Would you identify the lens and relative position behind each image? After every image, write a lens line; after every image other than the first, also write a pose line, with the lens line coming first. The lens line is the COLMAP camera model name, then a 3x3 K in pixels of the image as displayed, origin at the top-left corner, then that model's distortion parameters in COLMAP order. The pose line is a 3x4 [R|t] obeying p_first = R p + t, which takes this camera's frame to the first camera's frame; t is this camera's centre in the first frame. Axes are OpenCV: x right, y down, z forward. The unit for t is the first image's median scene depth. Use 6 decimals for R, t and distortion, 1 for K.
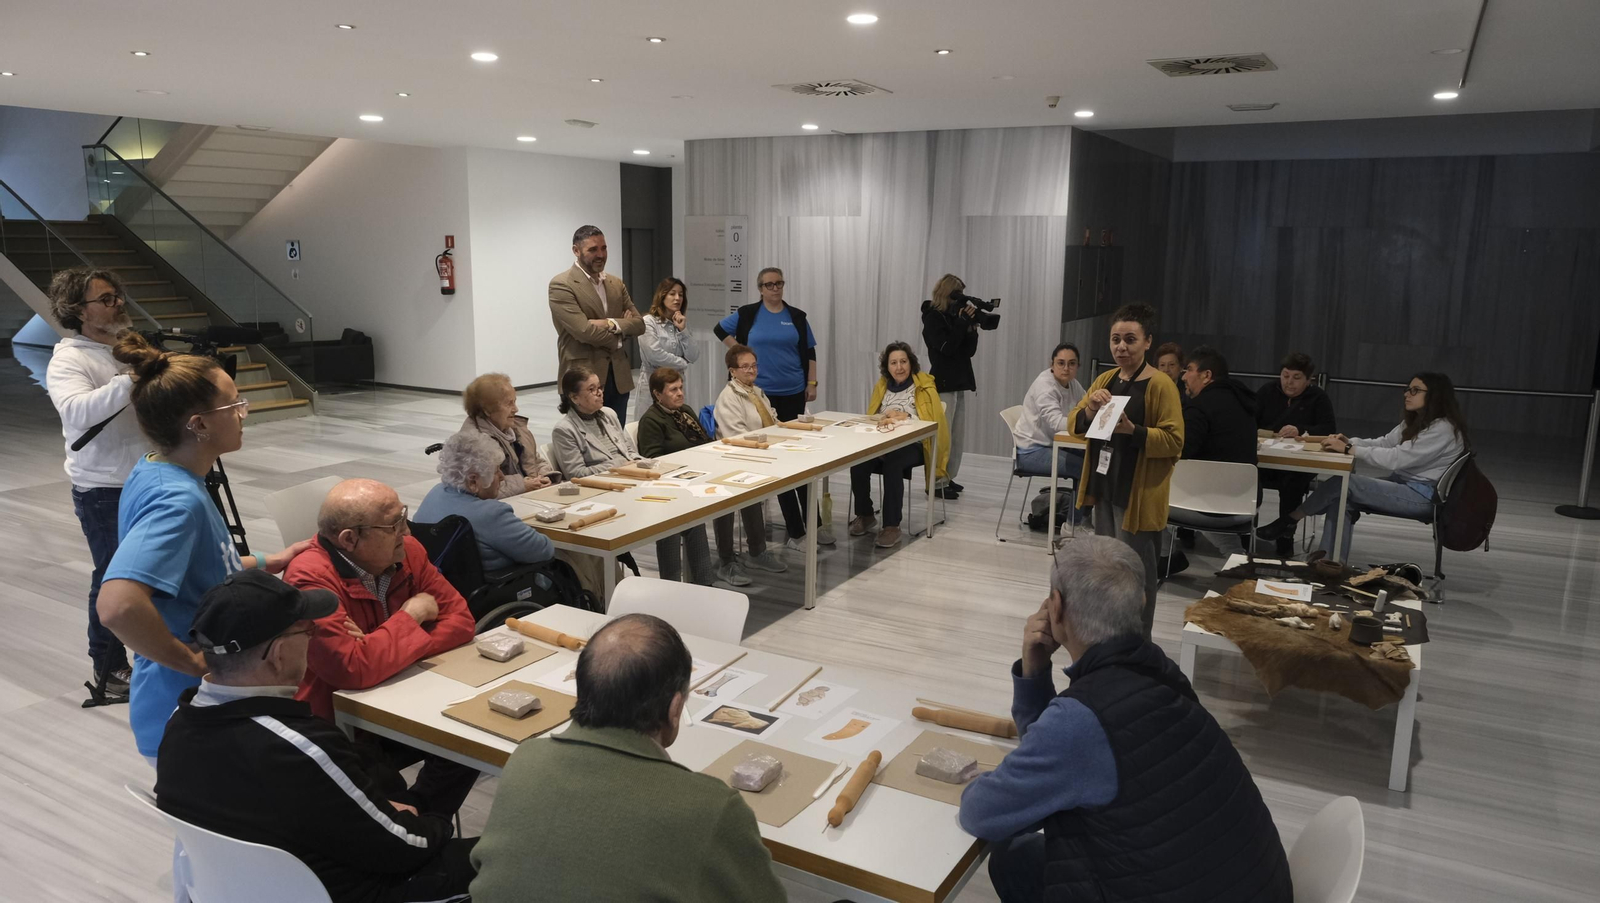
lens RADIAL K [[1099.2, 0, 808.0], [0, 1099.2, 450.2], [0, 0, 1]] dist [-0.006097, 0.002705]
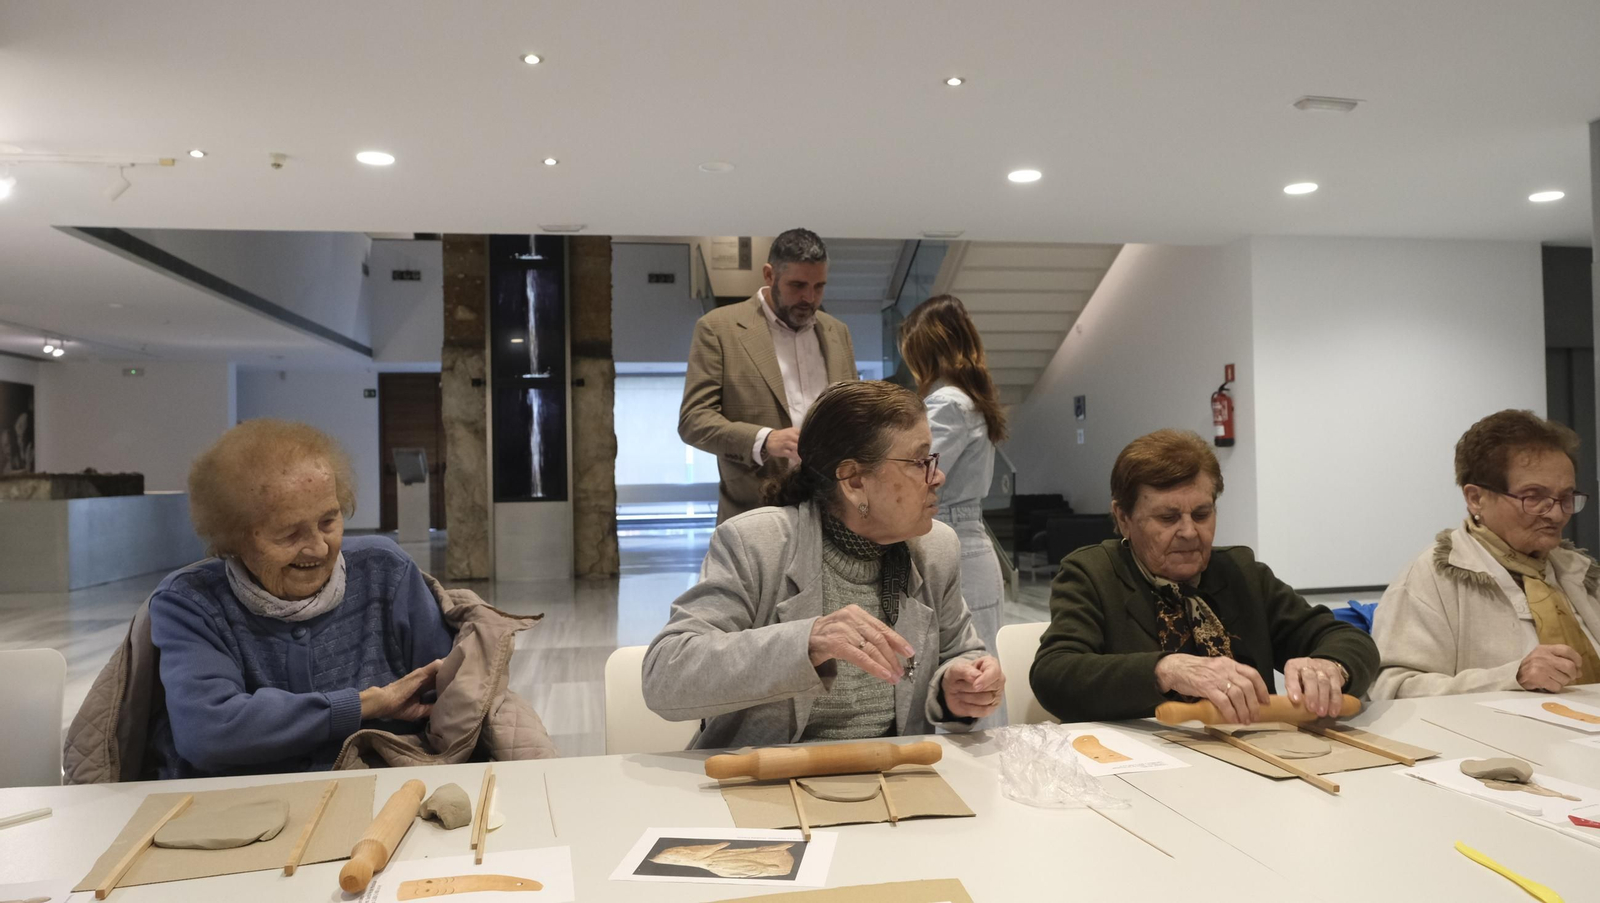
lens RADIAL K [[1099.2, 0, 812.4], [0, 1099.2, 448.9], [0, 0, 1]] dist [-0.006097, 0.002705]
pose [[0.647893, -0.031129, -0.761095, 0.034652], [-0.123598, 0.981628, -0.145364, -0.006523], [0.751637, 0.188250, 0.632143, 0.363339]]
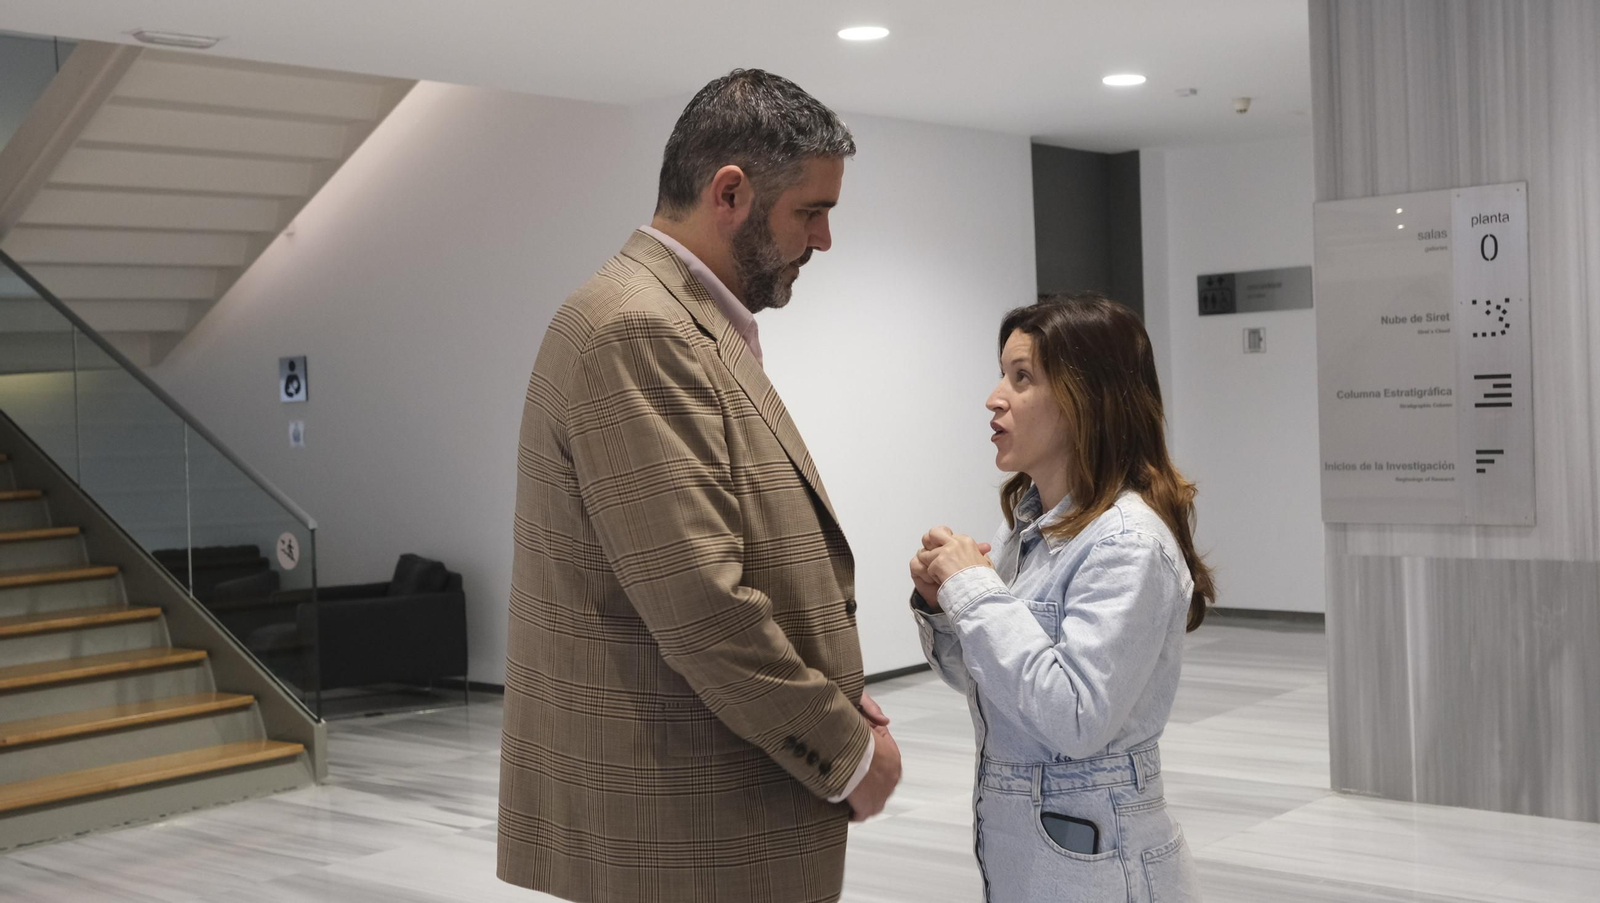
lens RADIAL K [[1889.9, 0, 806.4], [0, 1889.9, 455.7], [0, 0, 1]] dist [0.059855, 0.000000]
pose [[0.981503, -0.041922, -0.186798, -0.142239], [0.012708, 0.987844, -0.154925, -0.036135], [0.191022, 0.149686, 0.970105, 0.343701]]
